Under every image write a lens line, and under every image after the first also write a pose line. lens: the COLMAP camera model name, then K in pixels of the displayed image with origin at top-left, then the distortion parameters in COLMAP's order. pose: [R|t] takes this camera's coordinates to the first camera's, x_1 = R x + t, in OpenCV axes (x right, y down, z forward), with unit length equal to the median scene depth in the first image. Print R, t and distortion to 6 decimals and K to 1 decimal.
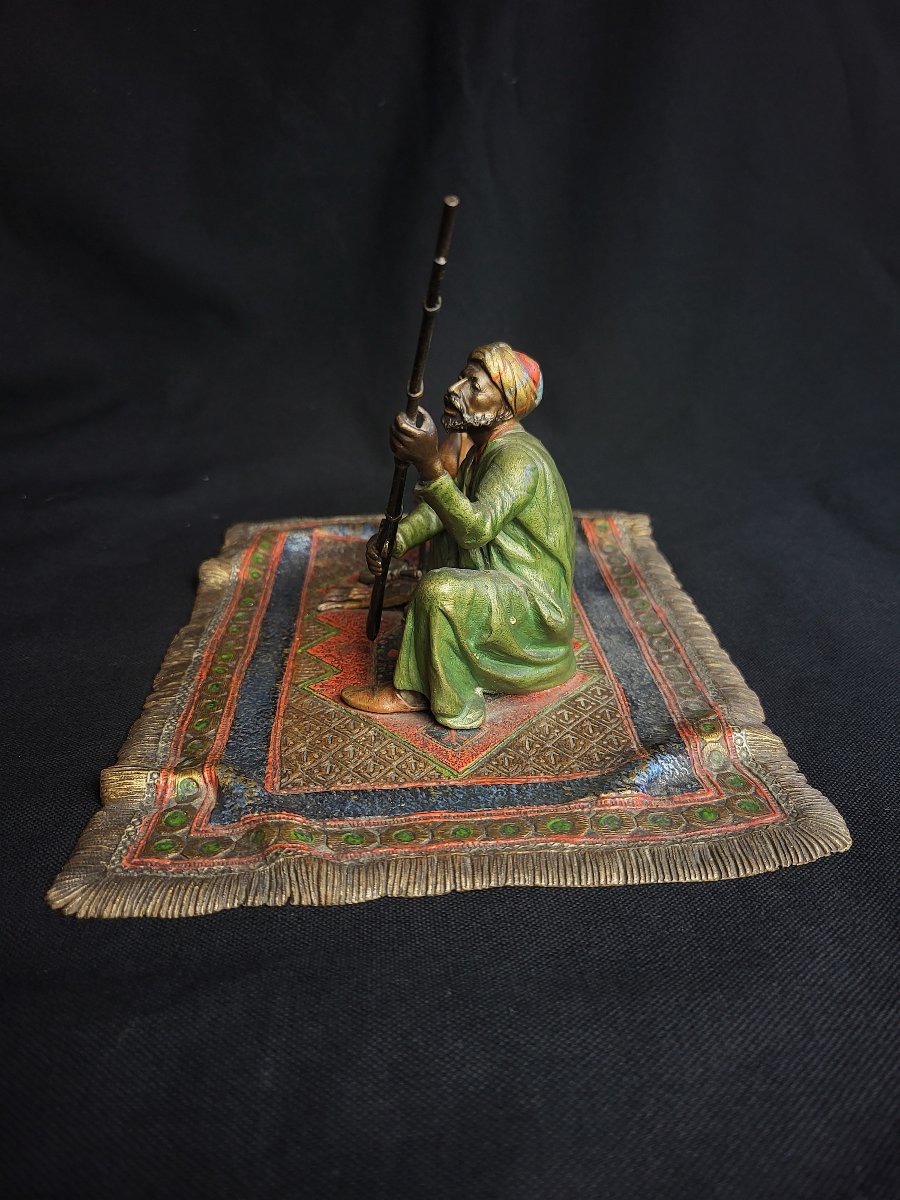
lens RADIAL K [[980.9, 0, 450.0], [0, 980.9, 600.0], [0, 0, 1]] dist [-0.007778, -0.001002]
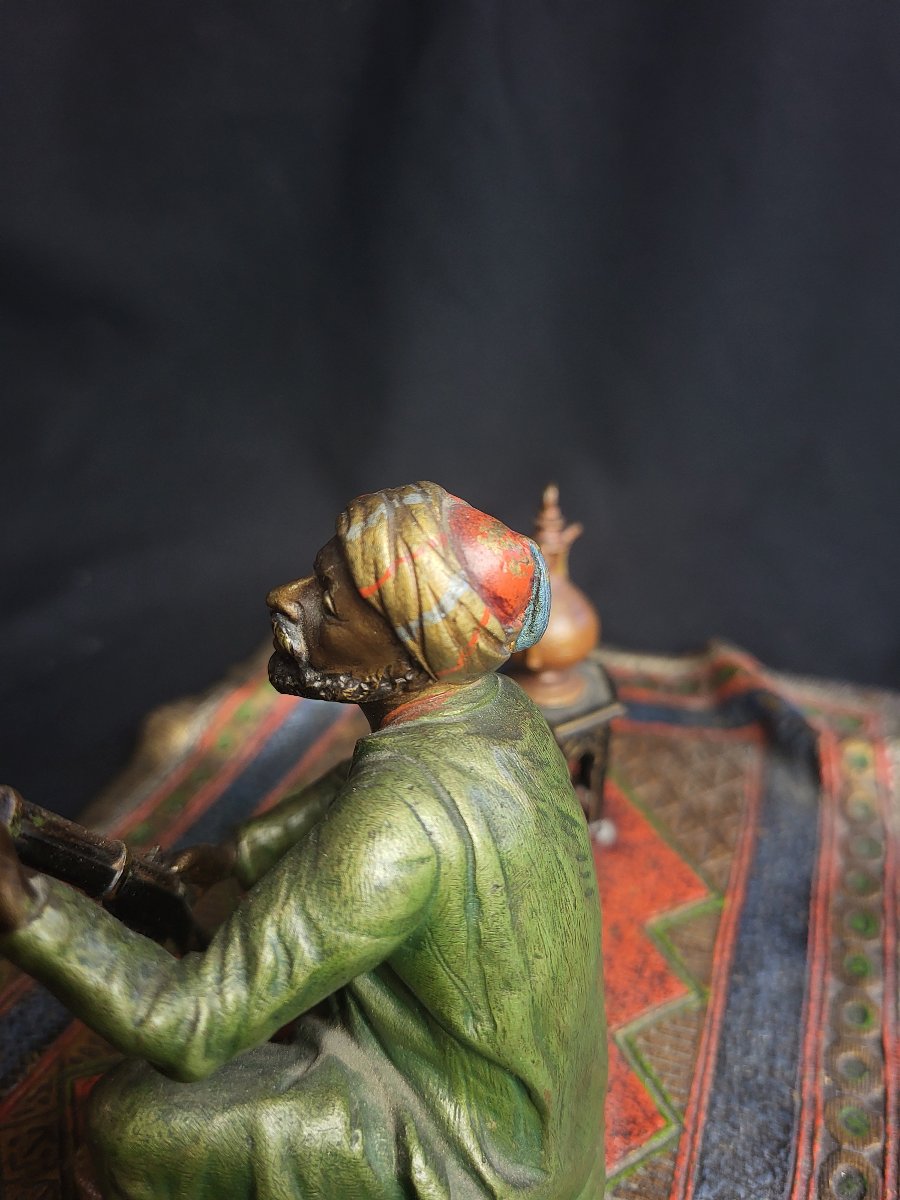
lens RADIAL K [[980.9, 0, 450.0], [0, 980.9, 600.0], [0, 0, 1]] dist [-0.007778, -0.001002]
pose [[0.912915, 0.150833, -0.379258, 0.165740], [-0.134207, 0.988473, 0.070070, -0.193378], [0.385455, -0.013069, 0.922634, 0.510277]]
